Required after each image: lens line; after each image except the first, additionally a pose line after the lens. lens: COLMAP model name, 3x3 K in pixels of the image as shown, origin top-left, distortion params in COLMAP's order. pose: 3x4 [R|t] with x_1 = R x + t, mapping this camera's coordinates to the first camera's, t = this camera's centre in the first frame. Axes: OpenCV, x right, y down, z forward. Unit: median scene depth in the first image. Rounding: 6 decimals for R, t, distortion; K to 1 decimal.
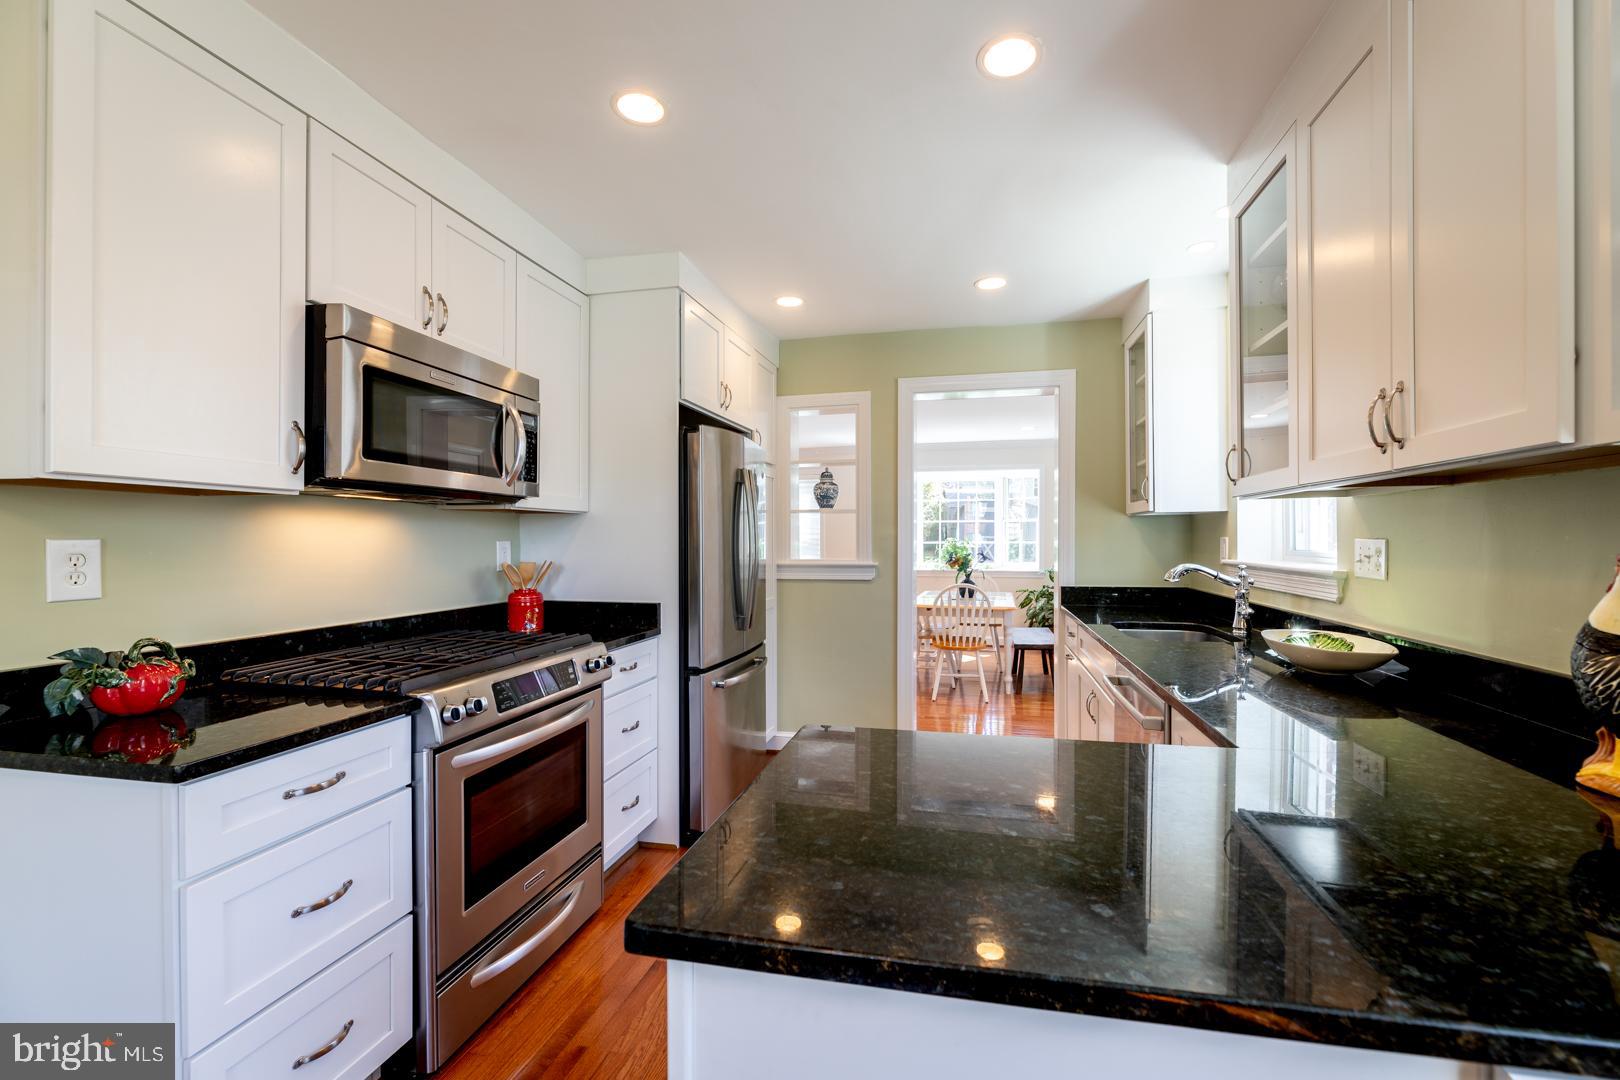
lens RADIAL K [[659.5, 0, 814.4], [0, 659.5, 537.4], [0, 0, 1]] dist [-0.001485, 0.000122]
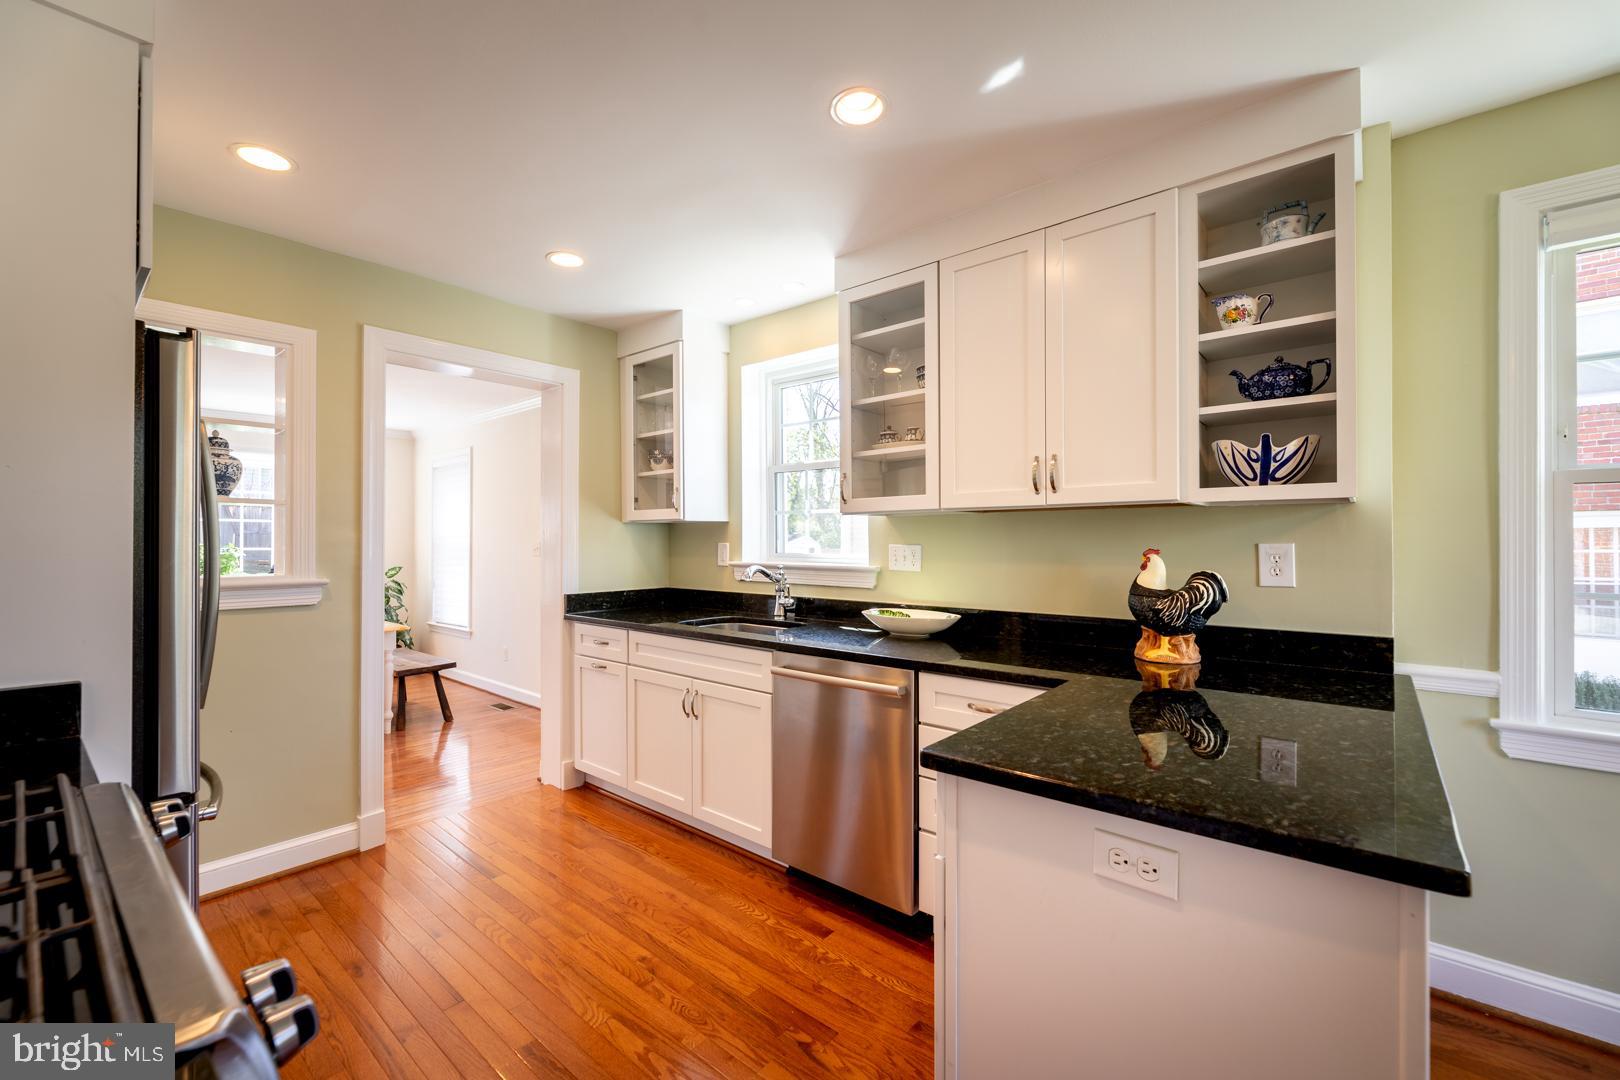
lens RADIAL K [[659.5, 0, 814.4], [0, 659.5, 537.4], [0, 0, 1]] dist [-0.001485, 0.000122]
pose [[0.468377, 0.008463, 0.883488, -0.321881], [-0.002397, 0.999963, -0.008308, -0.001134], [-0.883525, 0.001774, 0.468380, 0.250348]]
